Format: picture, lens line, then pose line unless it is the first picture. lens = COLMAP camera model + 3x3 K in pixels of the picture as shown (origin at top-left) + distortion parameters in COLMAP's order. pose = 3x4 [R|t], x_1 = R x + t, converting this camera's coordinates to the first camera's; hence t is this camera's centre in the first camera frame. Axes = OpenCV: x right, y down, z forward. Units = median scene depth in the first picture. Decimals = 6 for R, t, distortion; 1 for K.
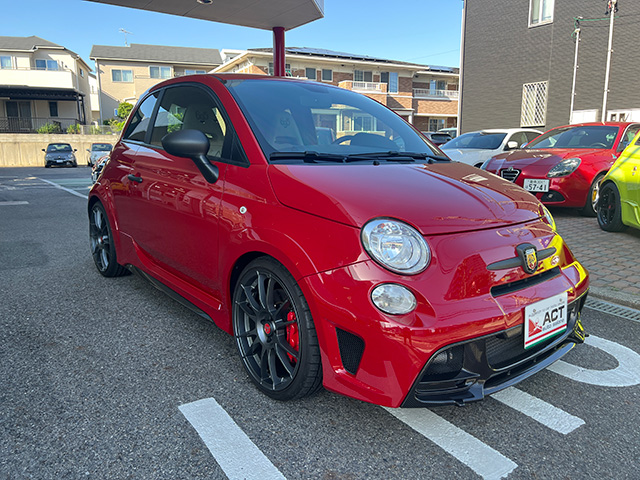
lens RADIAL K [[483.2, 0, 320.0], [0, 483.2, 240.0], [0, 0, 1]] dist [0.010501, -0.002919]
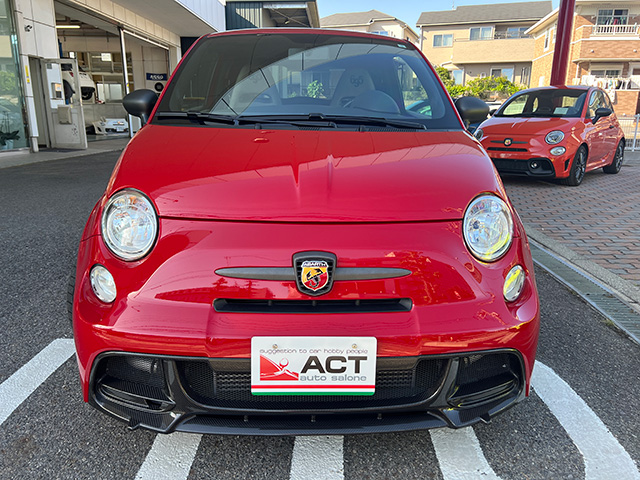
lens RADIAL K [[476.2, 0, 320.0], [0, 476.2, 240.0], [0, 0, 1]] dist [0.043501, -0.044784]
pose [[0.798649, 0.164051, -0.579005, 0.130084], [-0.122374, 0.986296, 0.110654, -0.013433], [0.589223, -0.017519, 0.807780, 0.072928]]
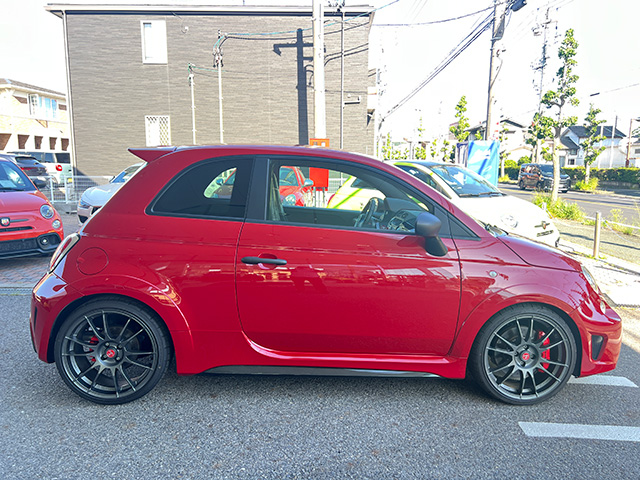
lens RADIAL K [[483.2, 0, 320.0], [0, 483.2, 240.0], [0, 0, 1]] dist [0.010501, -0.002919]
pose [[0.601341, -0.116651, 0.790431, -0.240142], [0.142671, 0.989062, 0.037424, -0.044510], [-0.786151, 0.090267, 0.611407, 0.091809]]
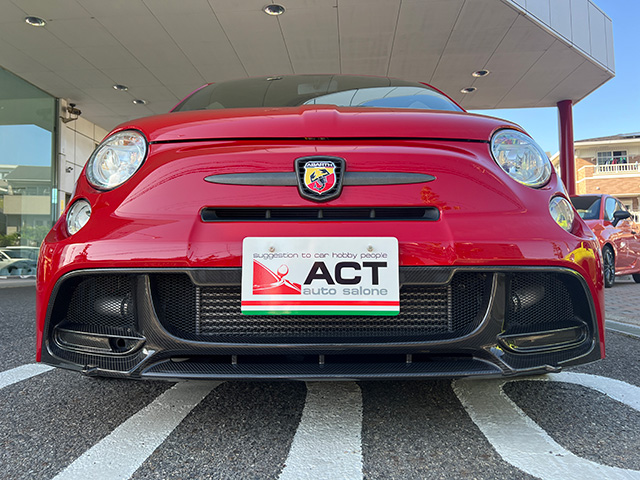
lens RADIAL K [[487.7, 0, 320.0], [0, 487.7, 240.0], [0, 0, 1]] dist [0.014668, 0.001750]
pose [[0.778543, -0.039427, -0.626351, 0.126262], [-0.105496, 0.975601, -0.192542, 0.035737], [0.618660, 0.215980, 0.755389, 0.090788]]
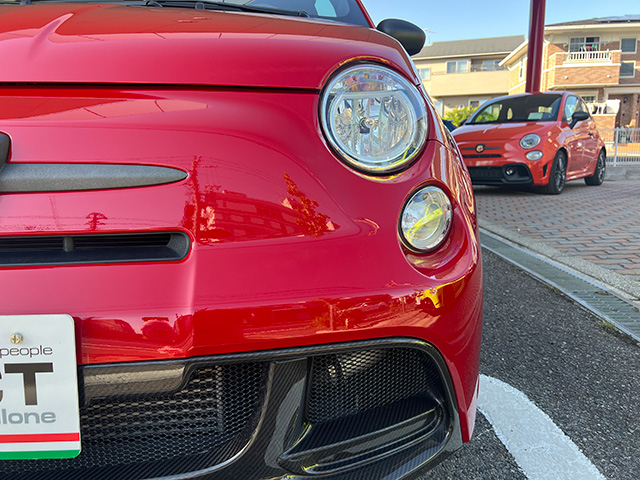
lens RADIAL K [[483.2, 0, 320.0], [0, 483.2, 240.0], [0, 0, 1]] dist [0.010501, -0.002919]
pose [[0.816306, 0.099458, -0.568993, 0.125643], [-0.100171, 0.994514, 0.030127, 0.007149], [0.568868, 0.032403, 0.821790, 0.140185]]
